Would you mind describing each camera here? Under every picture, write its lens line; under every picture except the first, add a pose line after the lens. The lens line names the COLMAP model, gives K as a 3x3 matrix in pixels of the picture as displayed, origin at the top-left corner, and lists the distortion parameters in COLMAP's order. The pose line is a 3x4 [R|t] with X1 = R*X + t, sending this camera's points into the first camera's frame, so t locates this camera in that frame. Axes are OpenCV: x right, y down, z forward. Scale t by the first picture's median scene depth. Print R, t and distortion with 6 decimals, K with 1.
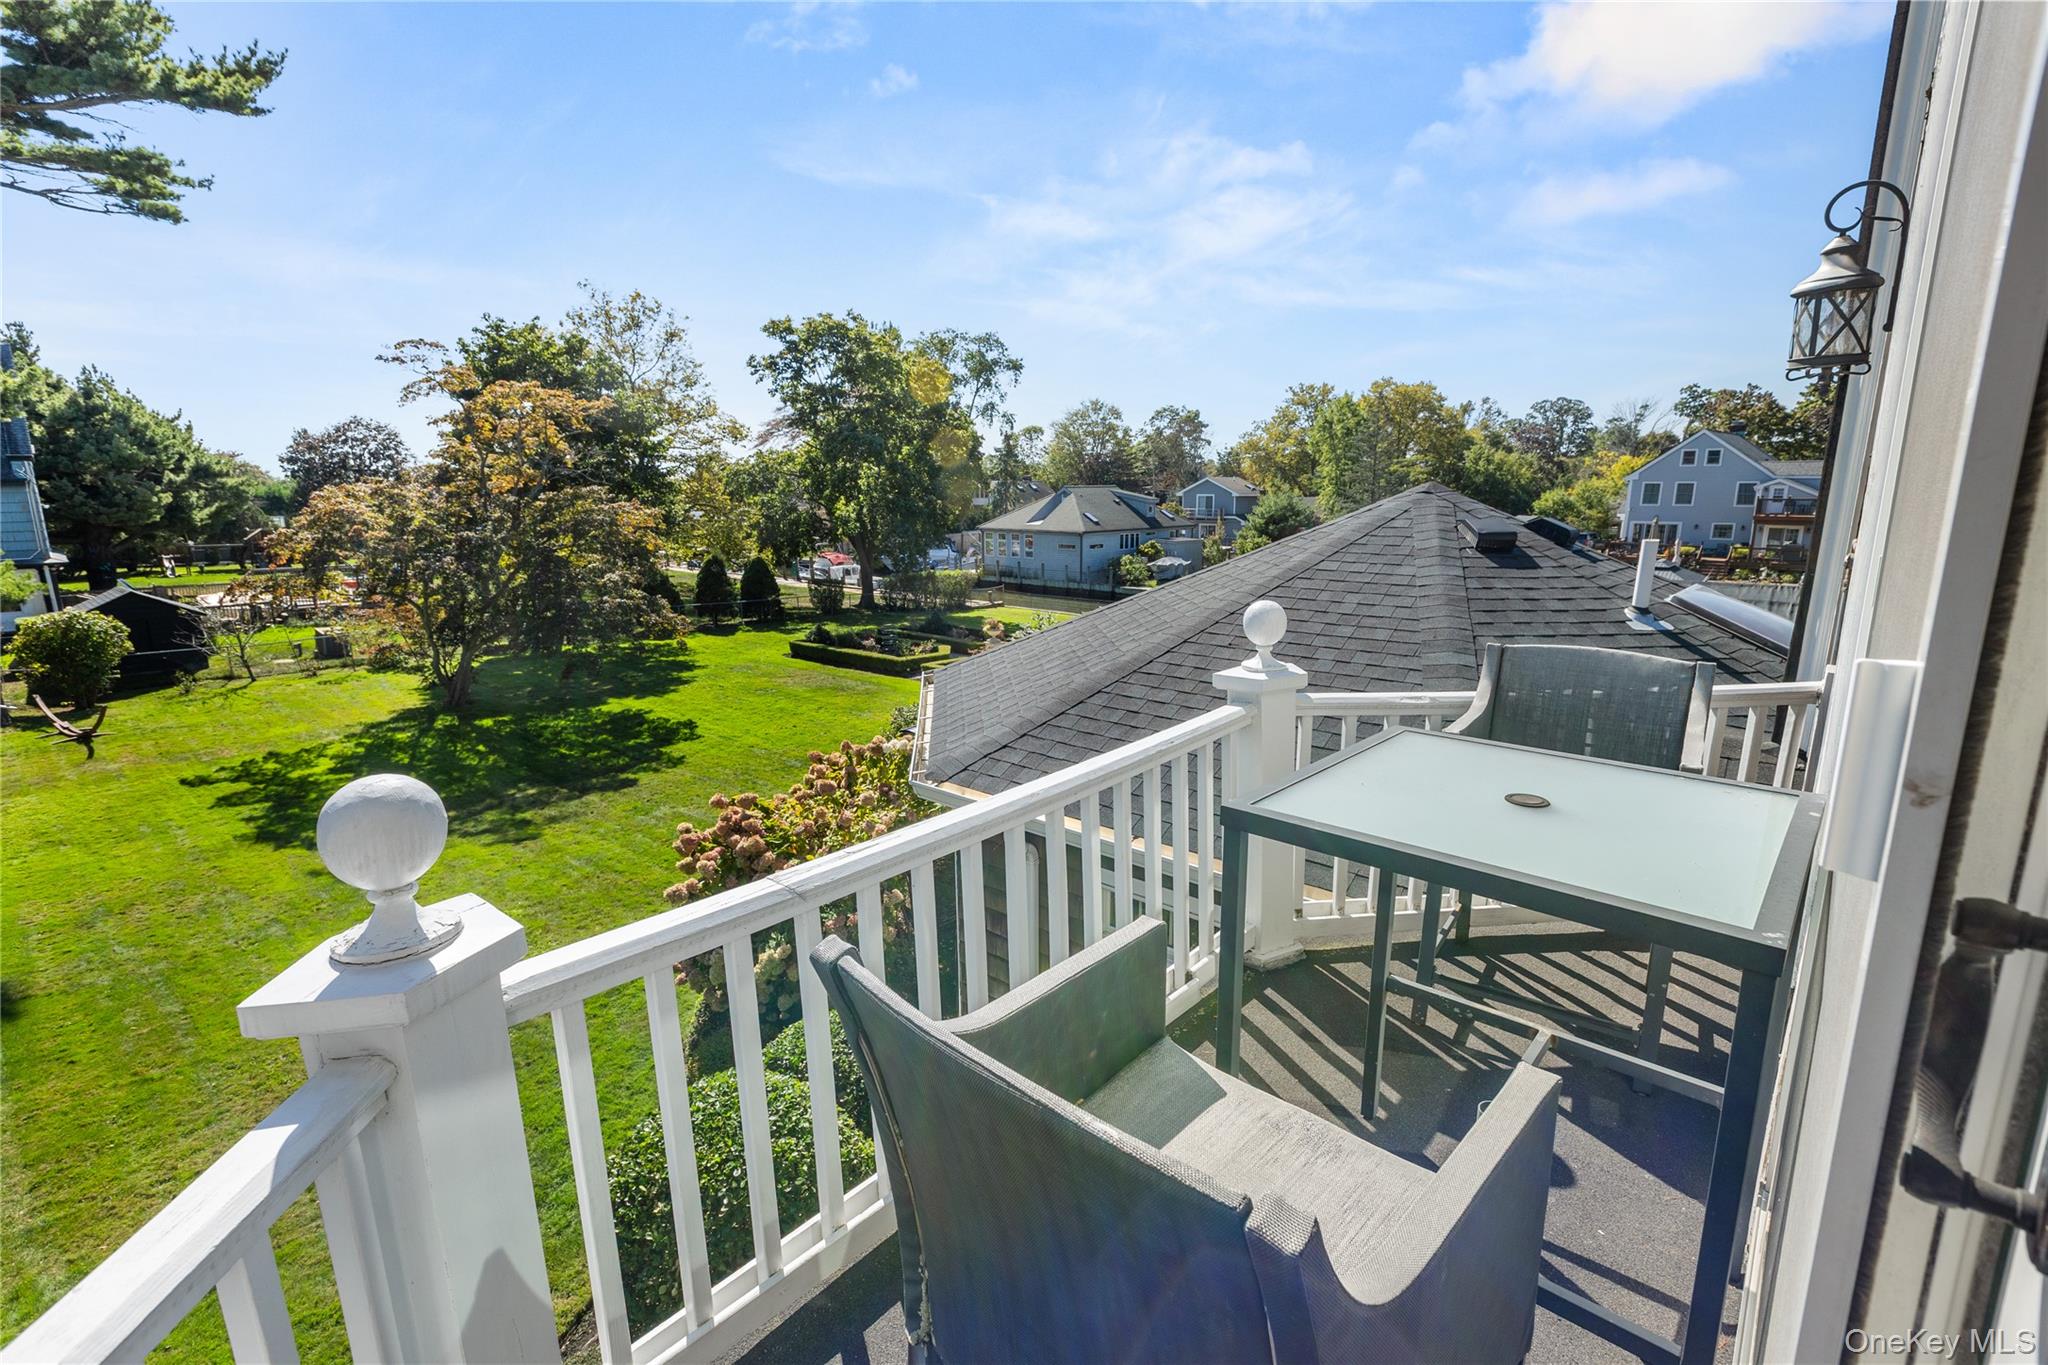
lens RADIAL K [[936.6, 0, 1029.9], [0, 936.6, 689.3], [0, 0, 1]] dist [-0.000809, -0.000277]
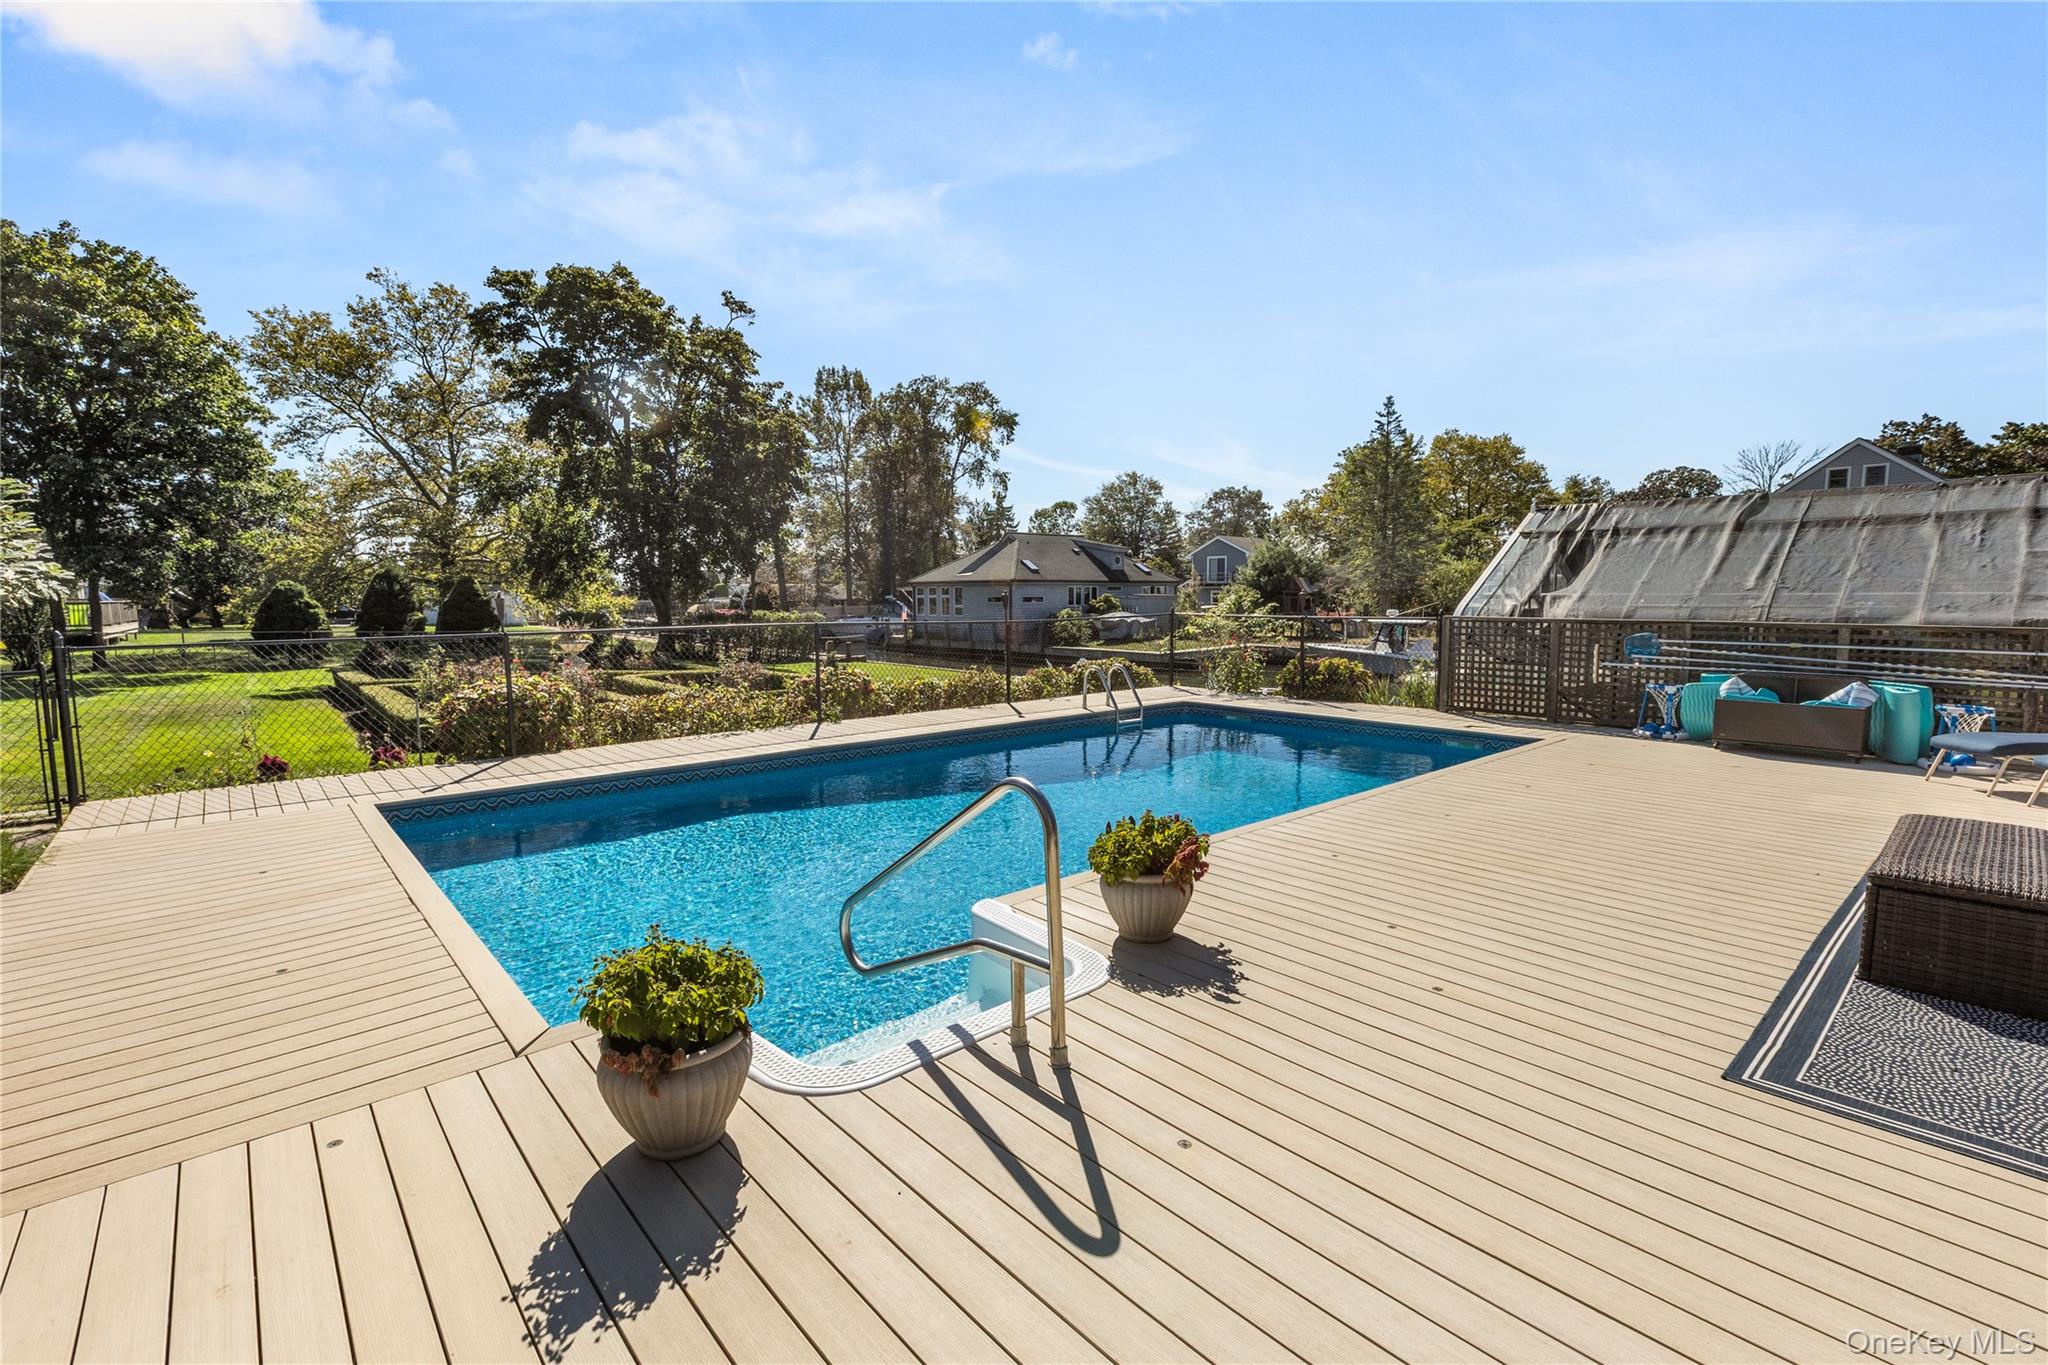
lens RADIAL K [[936.6, 0, 1015.8], [0, 936.6, 681.8], [0, 0, 1]] dist [-0.000809, -0.000277]
pose [[0.991796, 0.012645, -0.127207, 0.110962], [-0.027697, 0.992715, -0.117263, 0.008170], [0.124798, 0.119824, 0.984920, 0.151021]]
